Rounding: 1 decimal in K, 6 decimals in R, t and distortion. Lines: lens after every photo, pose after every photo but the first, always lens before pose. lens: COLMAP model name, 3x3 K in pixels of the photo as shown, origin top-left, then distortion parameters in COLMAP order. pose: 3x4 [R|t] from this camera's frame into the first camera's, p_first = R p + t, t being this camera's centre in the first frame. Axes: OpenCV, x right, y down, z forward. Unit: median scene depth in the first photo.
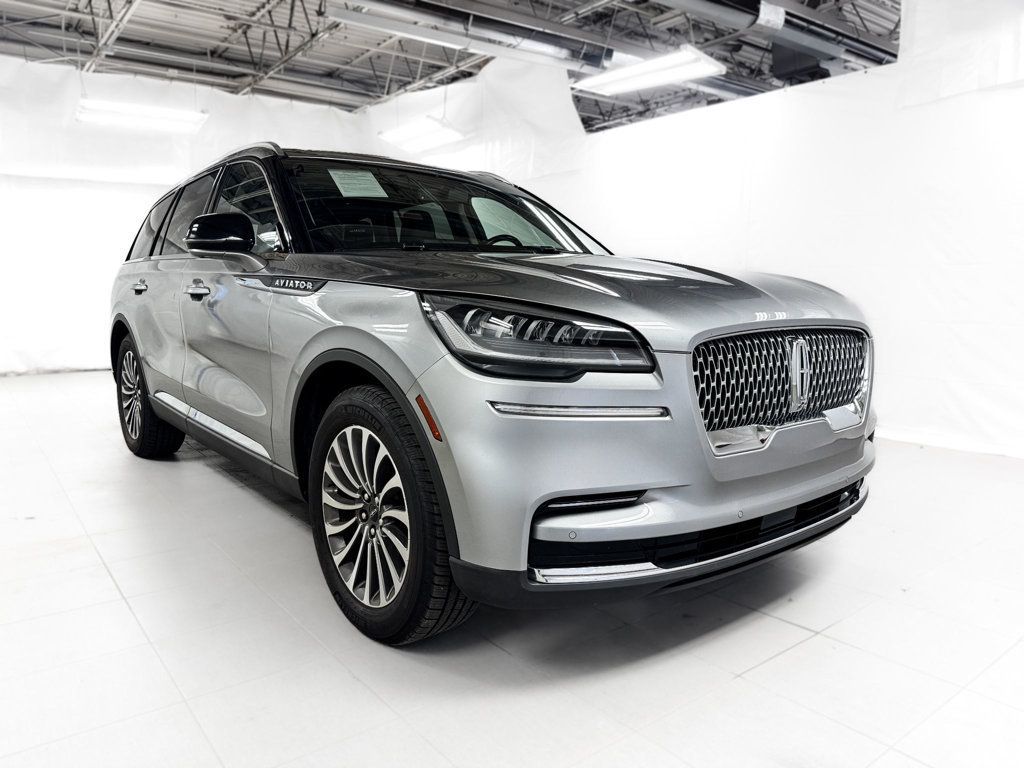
lens RADIAL K [[733.0, 0, 512.0], [0, 733.0, 384.0], [0, 0, 1]] dist [0.039613, -0.049541]
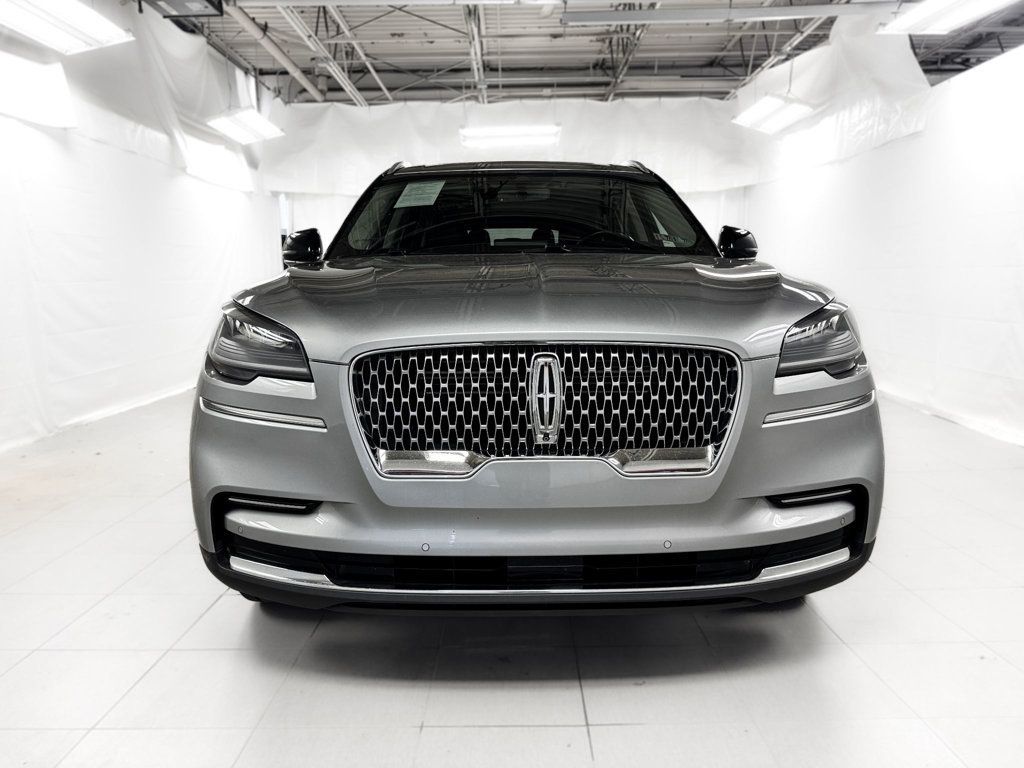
lens RADIAL K [[733.0, 0, 512.0], [0, 733.0, 384.0], [0, 0, 1]] dist [0.039613, -0.049541]
pose [[0.789068, 0.077256, -0.609429, 0.235246], [-0.069775, 0.996912, 0.036034, -0.015721], [0.610331, 0.014089, 0.792022, 0.090717]]
